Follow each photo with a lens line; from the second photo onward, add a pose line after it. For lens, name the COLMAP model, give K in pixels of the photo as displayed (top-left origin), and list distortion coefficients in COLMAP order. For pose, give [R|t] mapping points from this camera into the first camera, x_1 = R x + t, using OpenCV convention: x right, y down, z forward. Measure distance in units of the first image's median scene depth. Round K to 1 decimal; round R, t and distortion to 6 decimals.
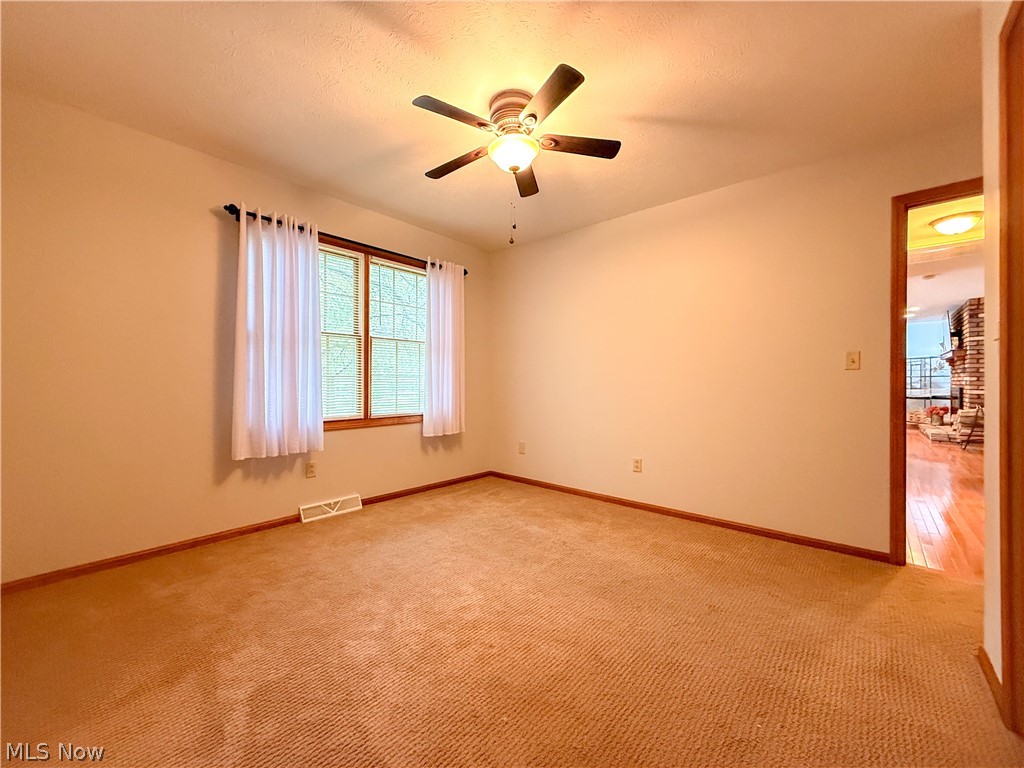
lens RADIAL K [[420.7, 0, 518.5], [0, 420.7, 380.7], [0, 0, 1]] dist [-0.000669, -0.000304]
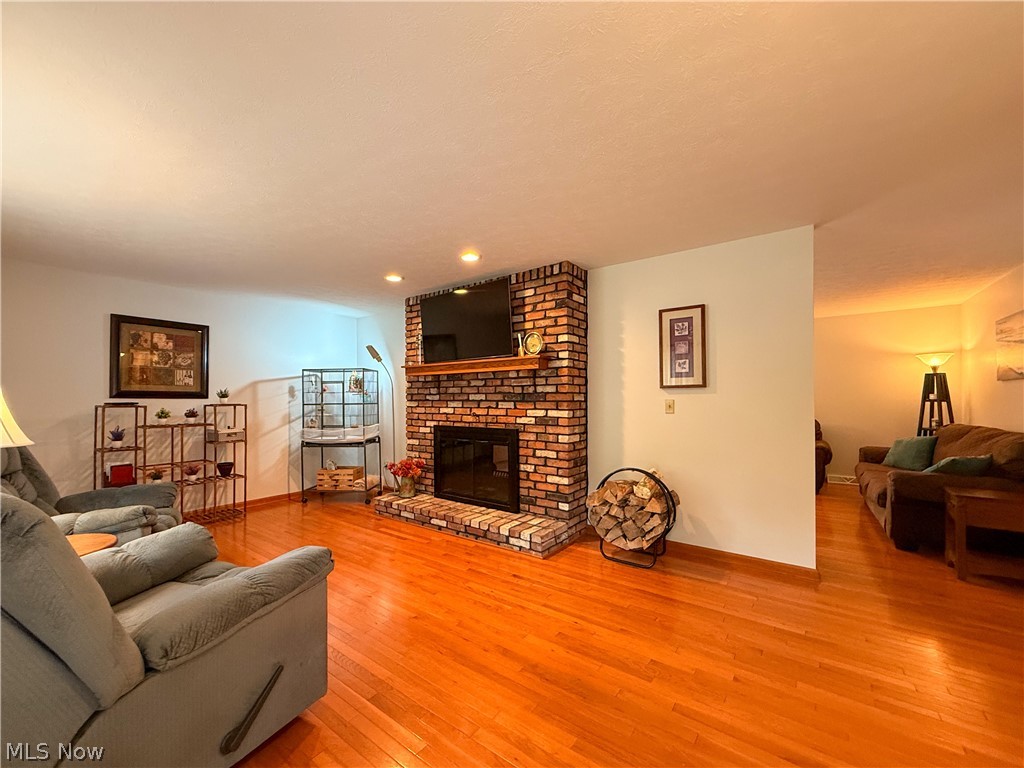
lens RADIAL K [[410.6, 0, 511.9], [0, 410.6, 395.8], [0, 0, 1]] dist [-0.001055, -0.000091]
pose [[-0.055847, 0.001078, 0.998439, 0.567978], [-0.001164, 0.999999, -0.001145, -0.026505], [-0.998439, -0.001226, -0.055845, 1.098985]]
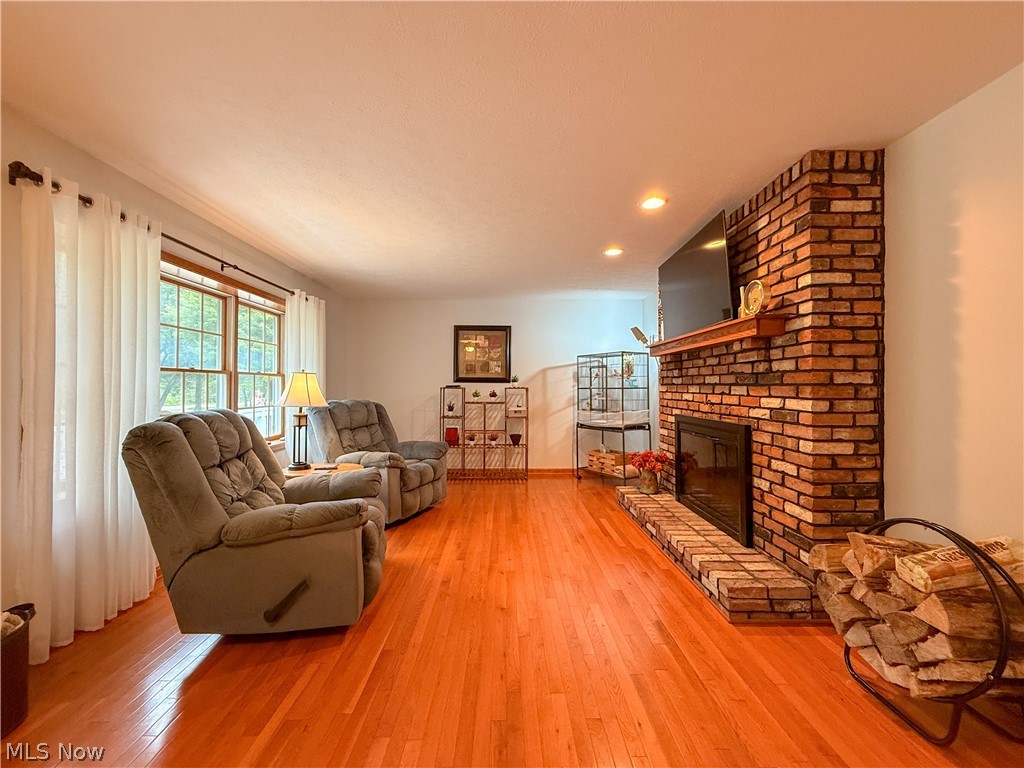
lens RADIAL K [[410.8, 0, 512.0], [0, 410.8, 384.0], [0, 0, 1]] dist [0.000138, 0.000054]
pose [[0.761861, -0.001833, 0.647738, 0.704905], [0.001095, 0.999998, 0.001543, -0.021526], [-0.647740, -0.000466, 0.761862, 0.912628]]
